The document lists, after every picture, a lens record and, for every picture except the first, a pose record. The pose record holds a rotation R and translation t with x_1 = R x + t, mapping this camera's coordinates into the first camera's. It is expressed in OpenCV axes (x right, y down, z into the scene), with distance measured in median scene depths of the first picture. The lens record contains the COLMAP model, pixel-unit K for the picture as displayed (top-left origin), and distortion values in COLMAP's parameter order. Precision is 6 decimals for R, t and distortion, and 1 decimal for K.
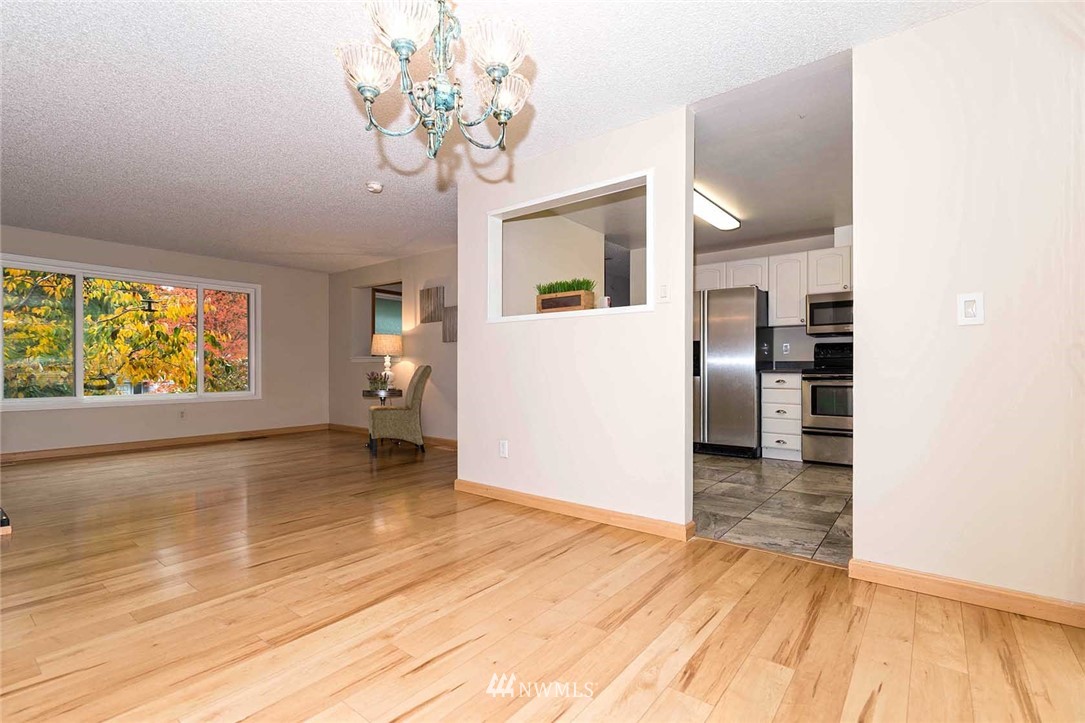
lens RADIAL K [[517.6, 0, 541.7], [0, 517.6, 361.5], [0, 0, 1]] dist [-0.009181, 0.000307]
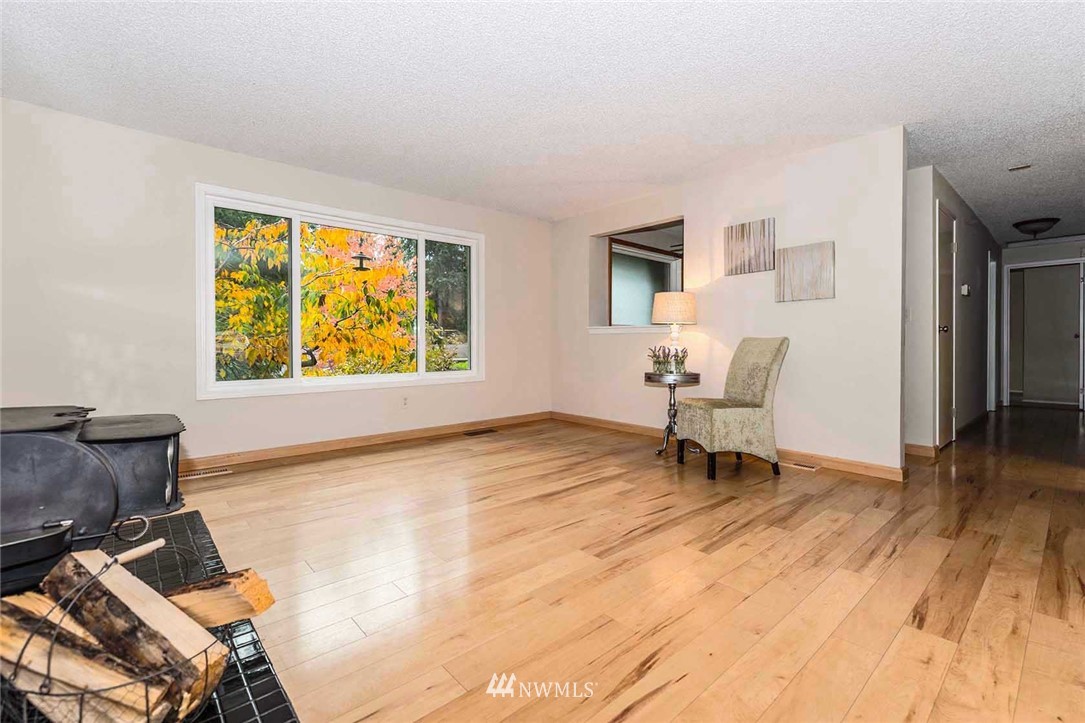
lens RADIAL K [[480.0, 0, 517.0], [0, 480.0, 345.2], [0, 0, 1]] dist [-0.000345, -0.000358]
pose [[0.978495, 0.003784, -0.206234, -0.371040], [0.000189, 0.999815, 0.019241, 0.005001], [0.206269, -0.018866, 0.978314, 0.318231]]
